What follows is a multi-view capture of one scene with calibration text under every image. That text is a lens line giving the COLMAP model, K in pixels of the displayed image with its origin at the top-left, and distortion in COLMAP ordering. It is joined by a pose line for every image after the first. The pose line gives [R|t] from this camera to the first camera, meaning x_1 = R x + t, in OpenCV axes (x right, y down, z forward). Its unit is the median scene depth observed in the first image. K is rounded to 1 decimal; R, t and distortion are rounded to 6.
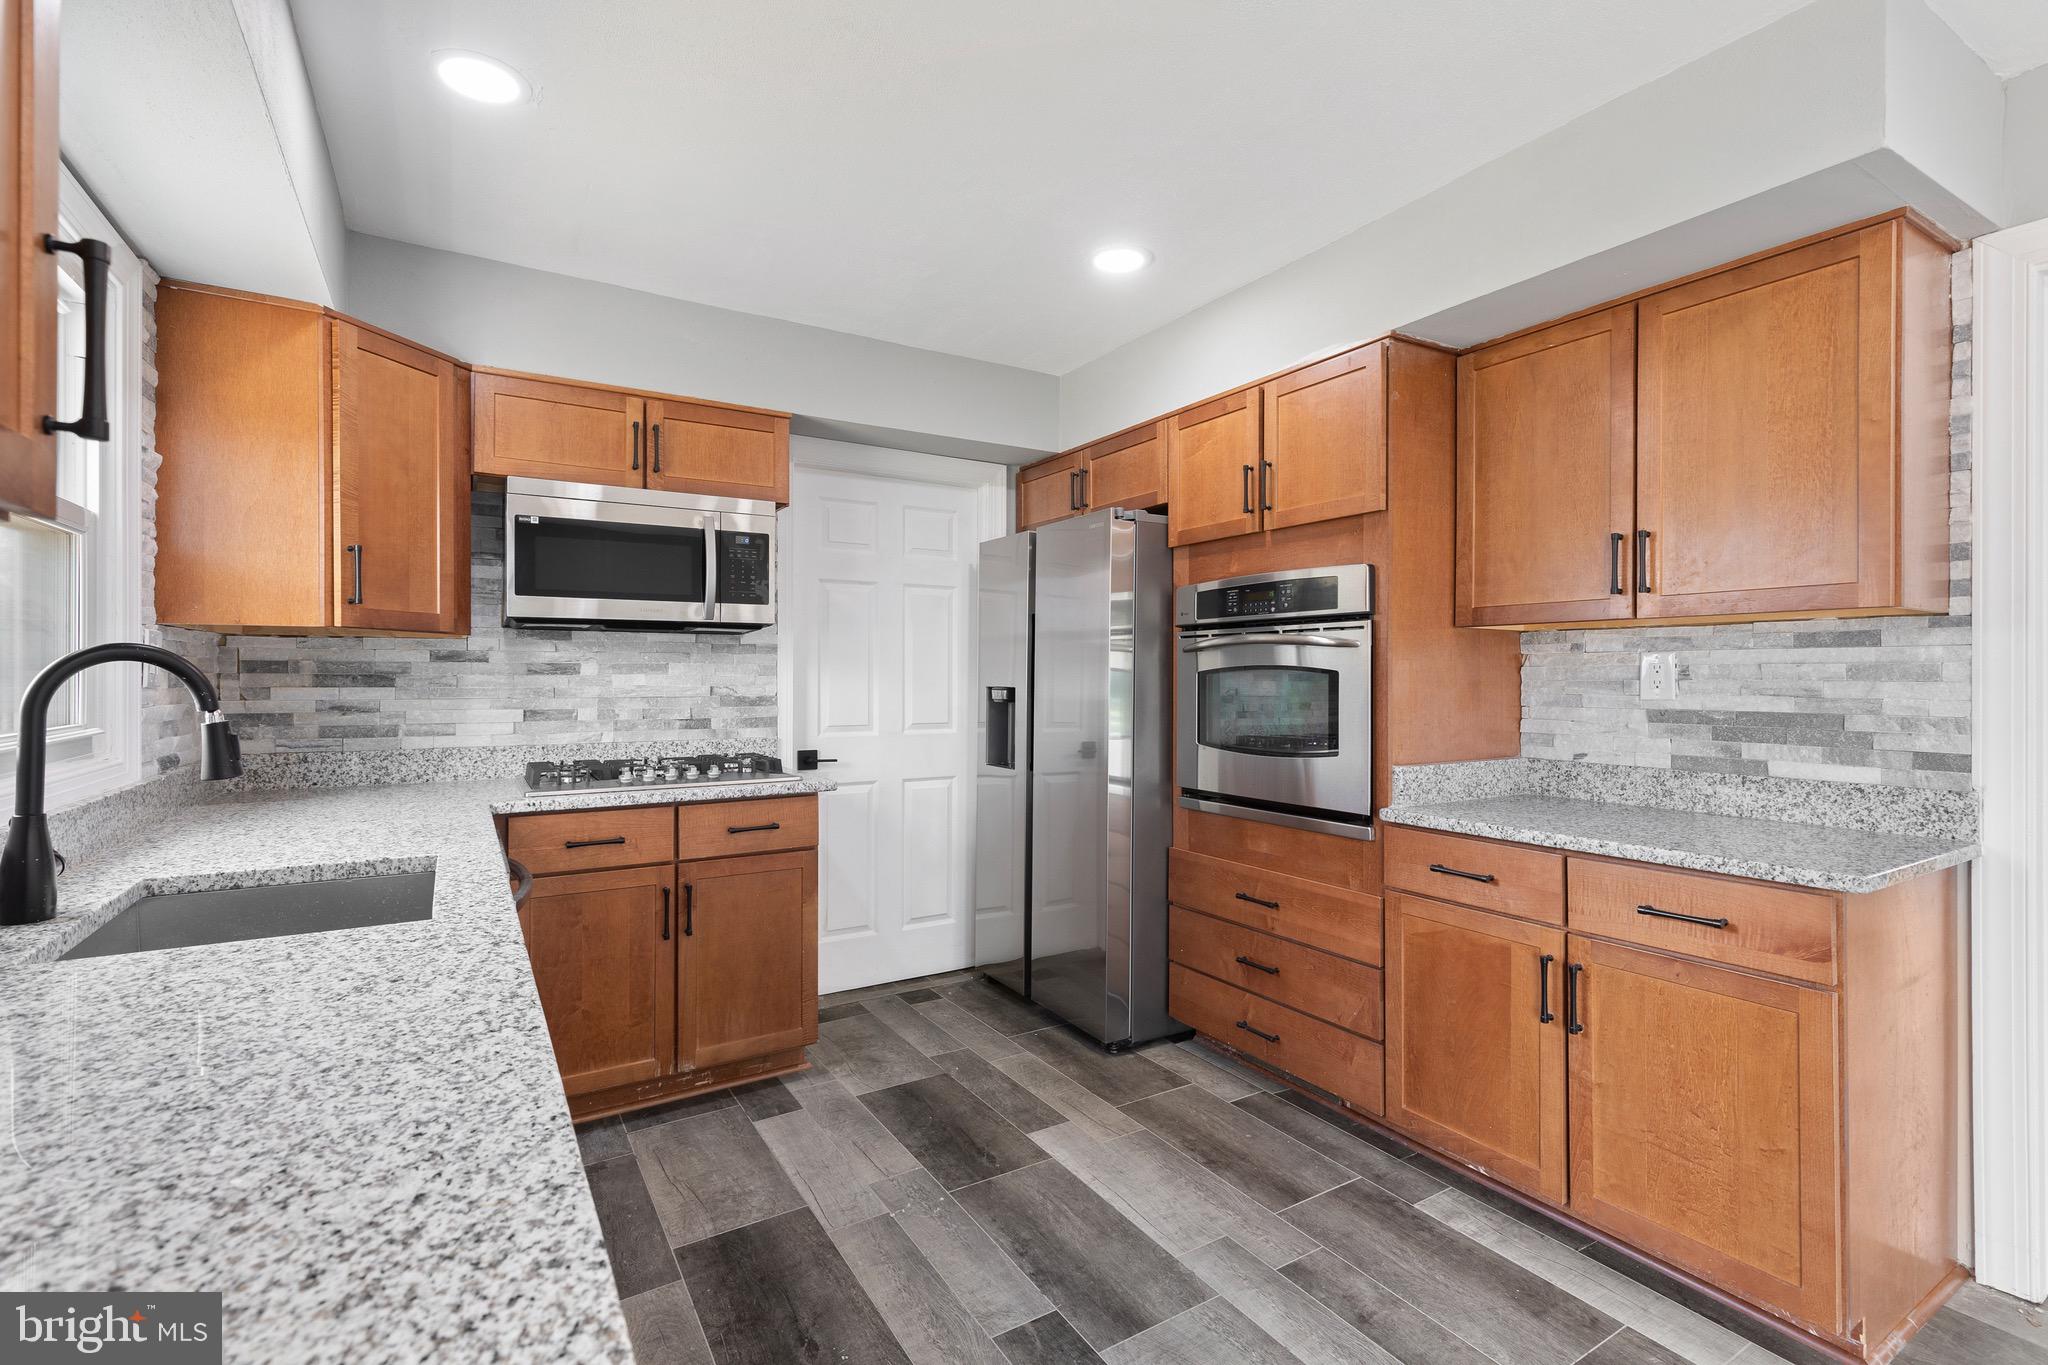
lens RADIAL K [[924.1, 0, 1032.9], [0, 924.1, 674.6], [0, 0, 1]] dist [0.010613, -0.004026]
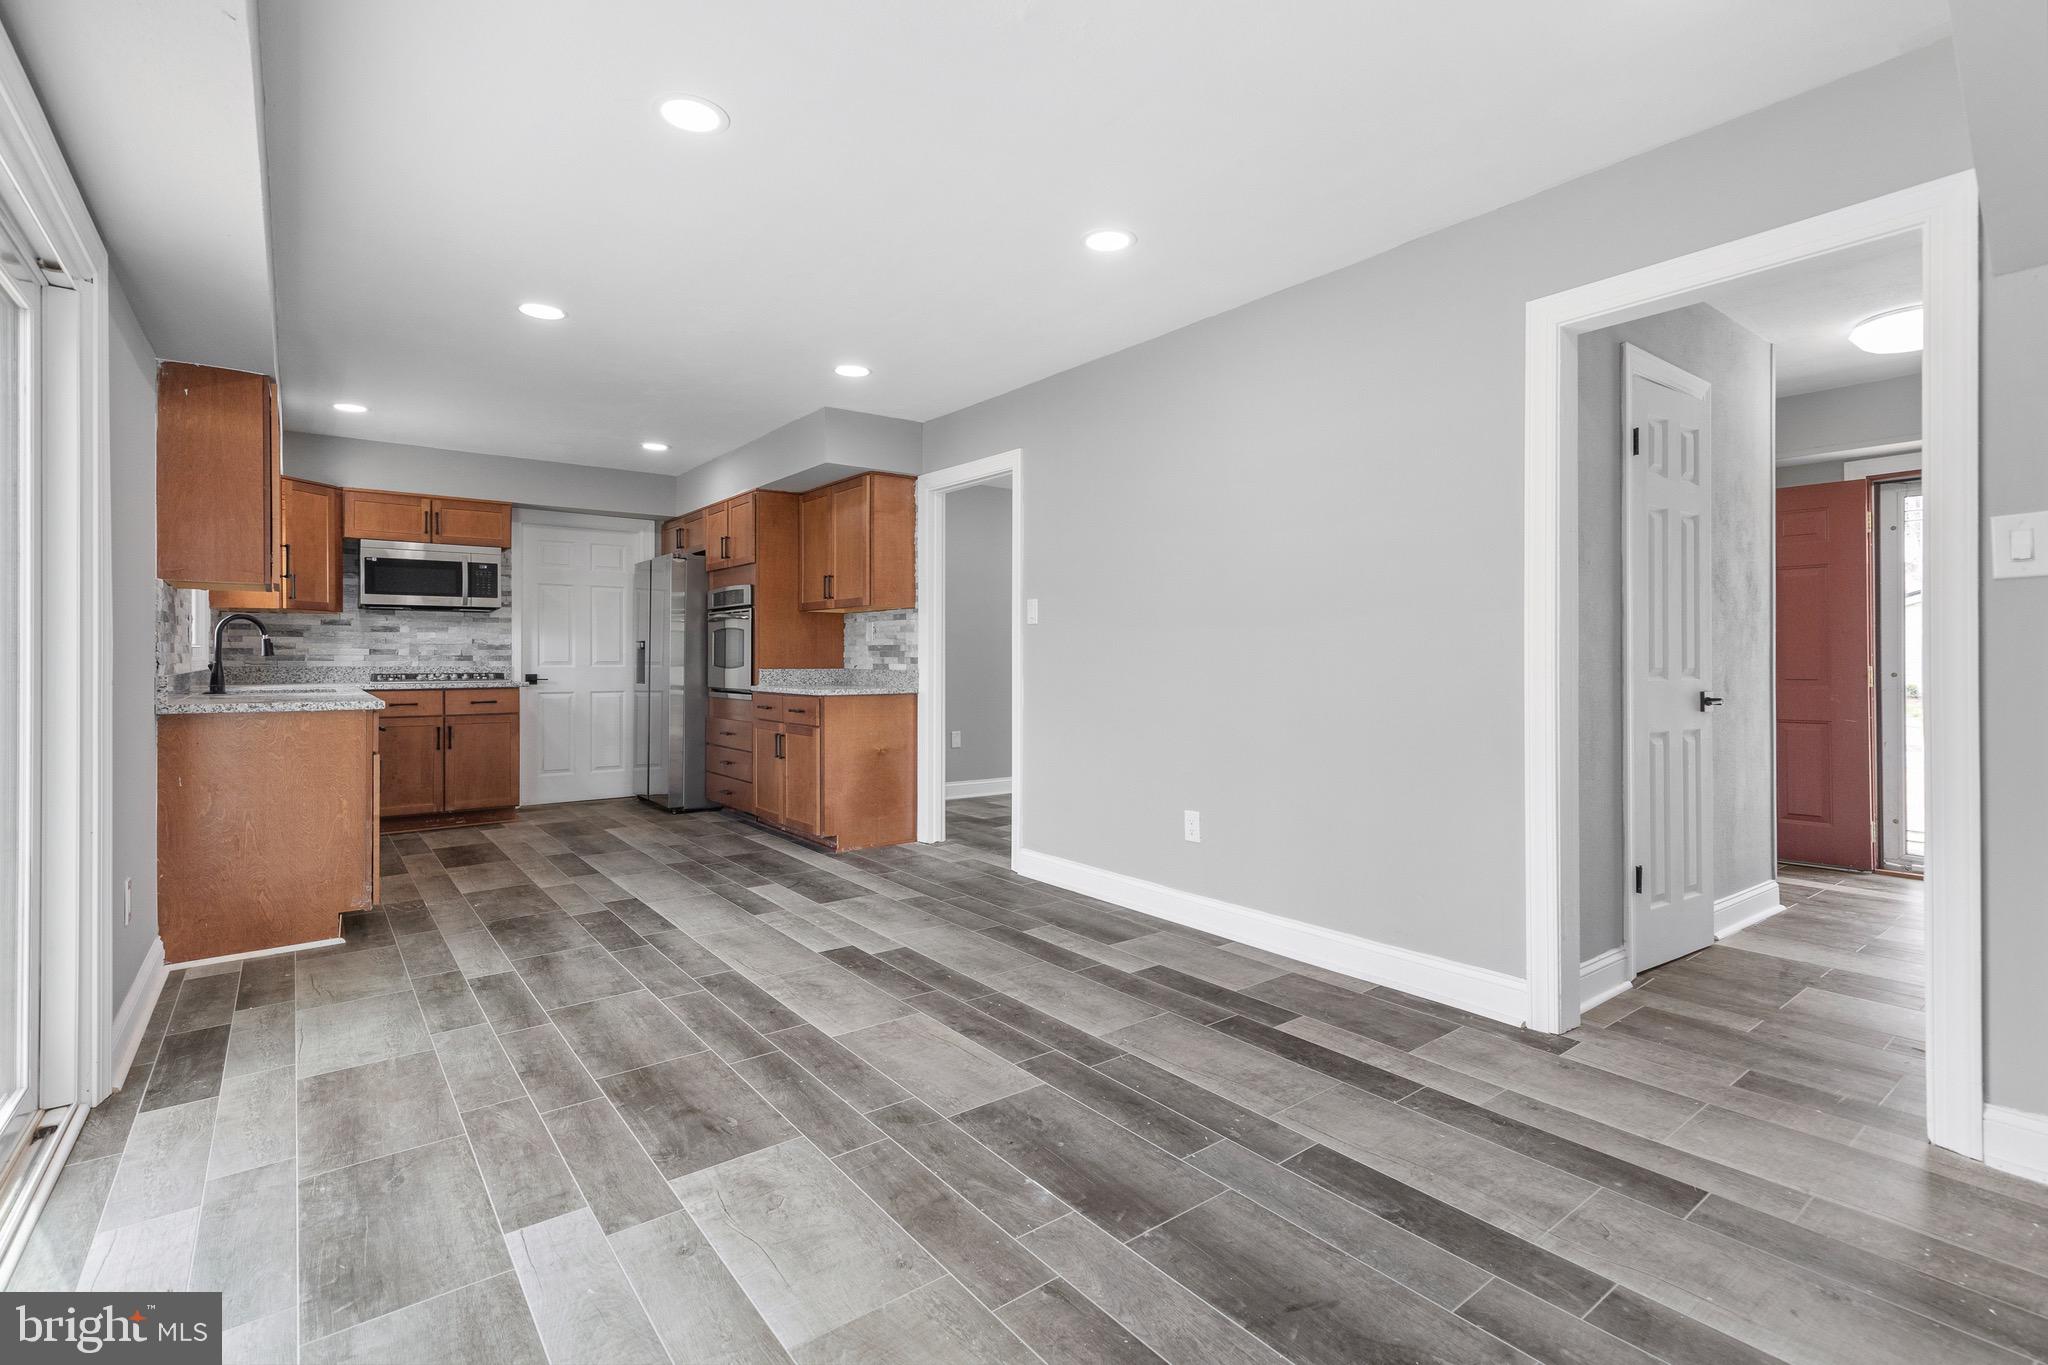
lens RADIAL K [[924.1, 0, 1028.3], [0, 924.1, 659.3], [0, 0, 1]] dist [0.010613, -0.004026]
pose [[0.993639, -0.000397, 0.112611, 0.700498], [-0.000209, 0.999986, 0.005372, 0.052476], [-0.112611, -0.005361, 0.993625, -1.263838]]
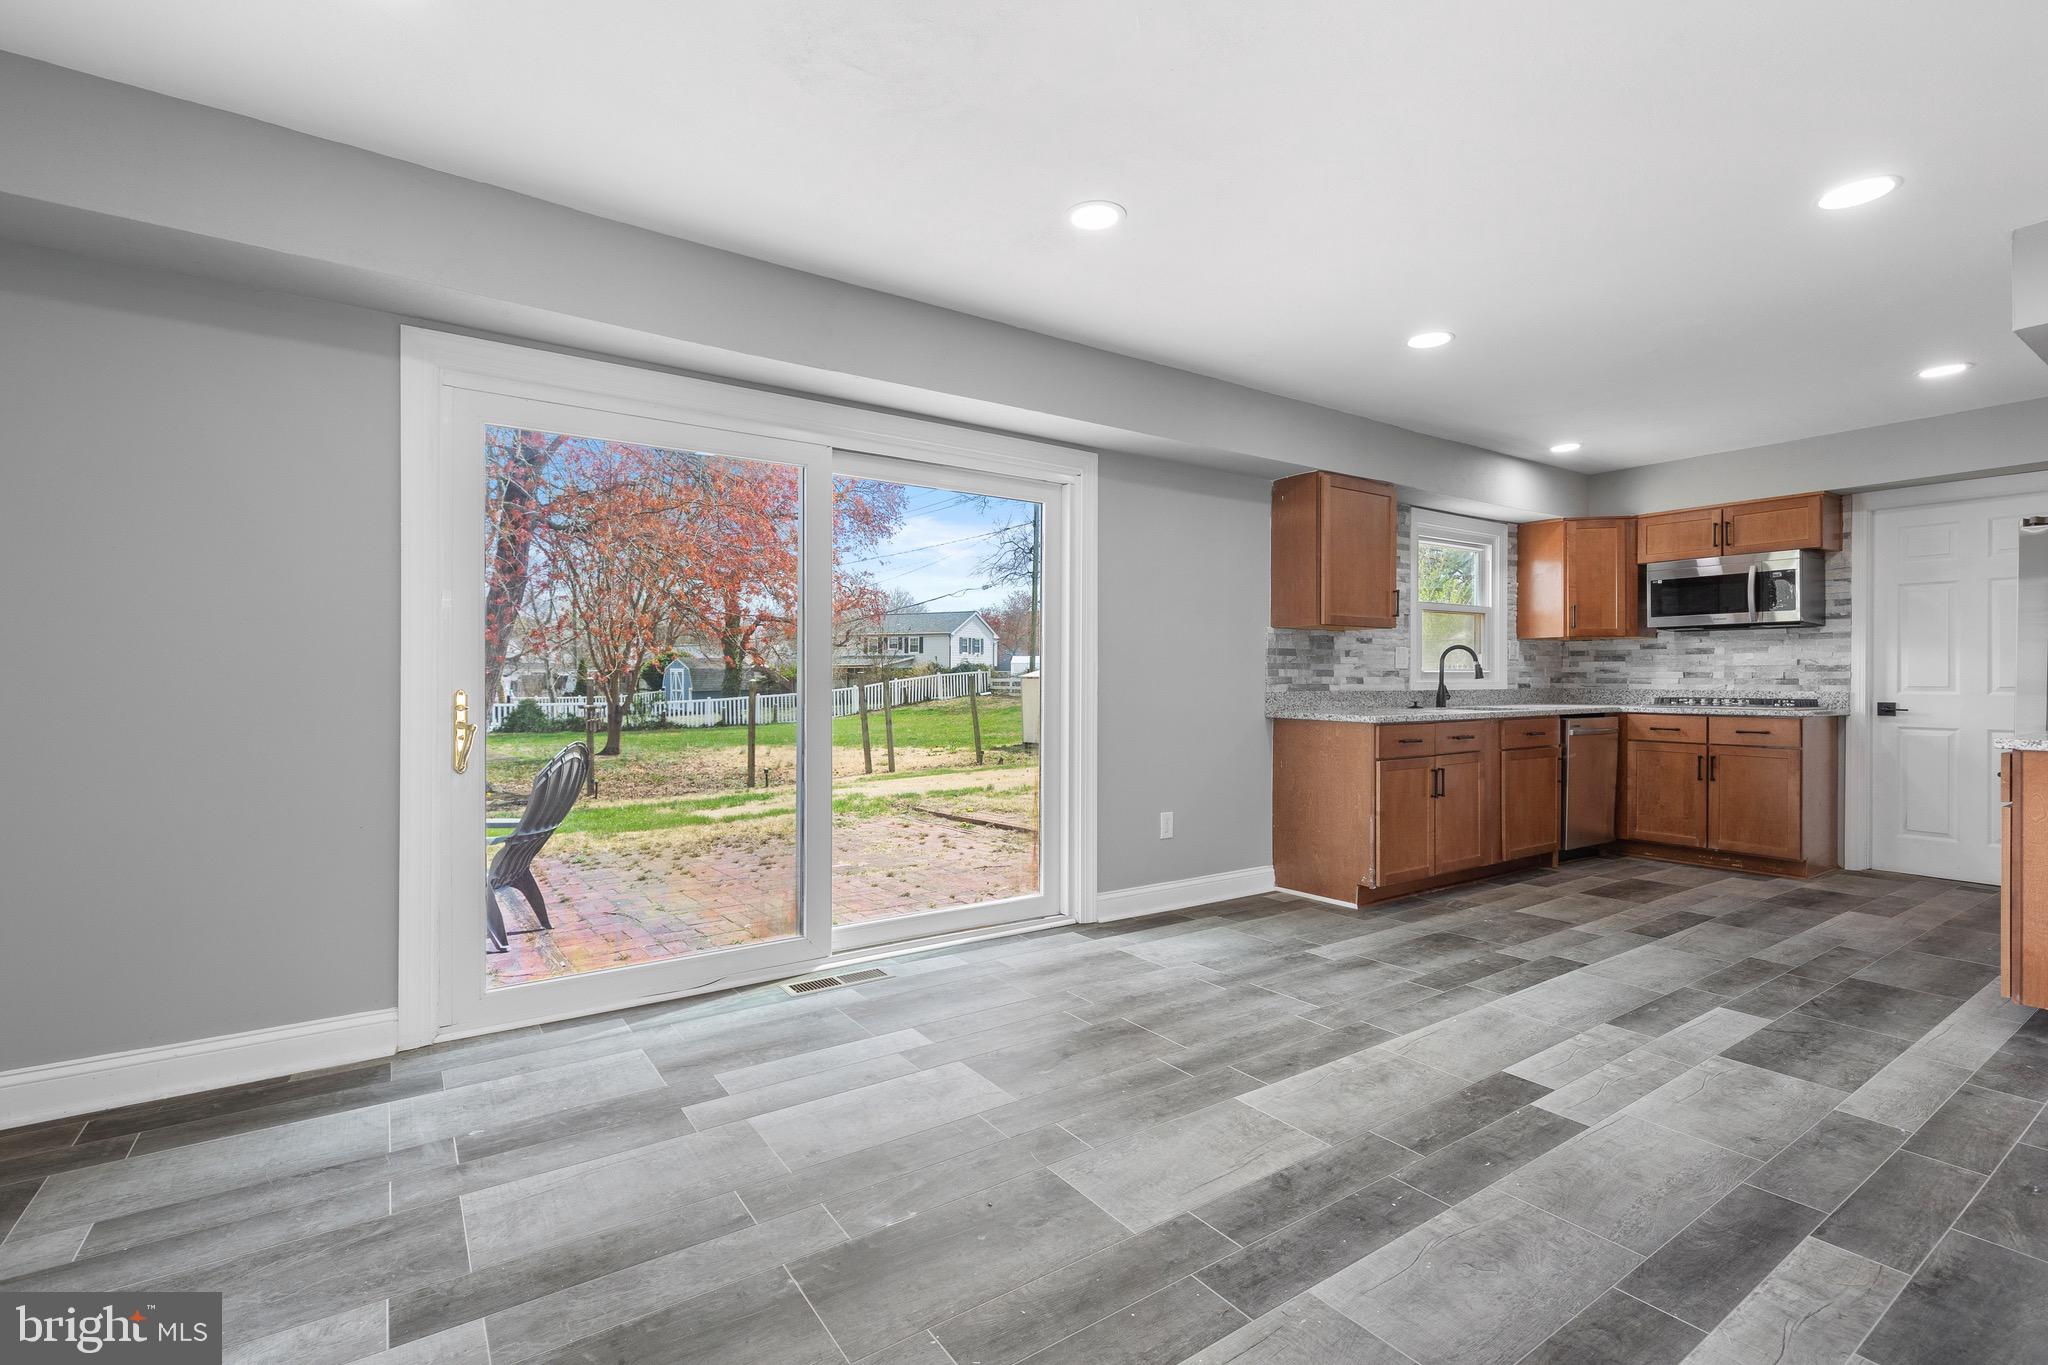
lens RADIAL K [[924.1, 0, 1041.1], [0, 924.1, 683.9], [0, 0, 1]] dist [0.010613, -0.004026]
pose [[0.074195, 0.004769, -0.997232, 1.428330], [0.001119, 0.999988, 0.004866, 0.055672], [0.997243, -0.001477, 0.074189, -0.563683]]
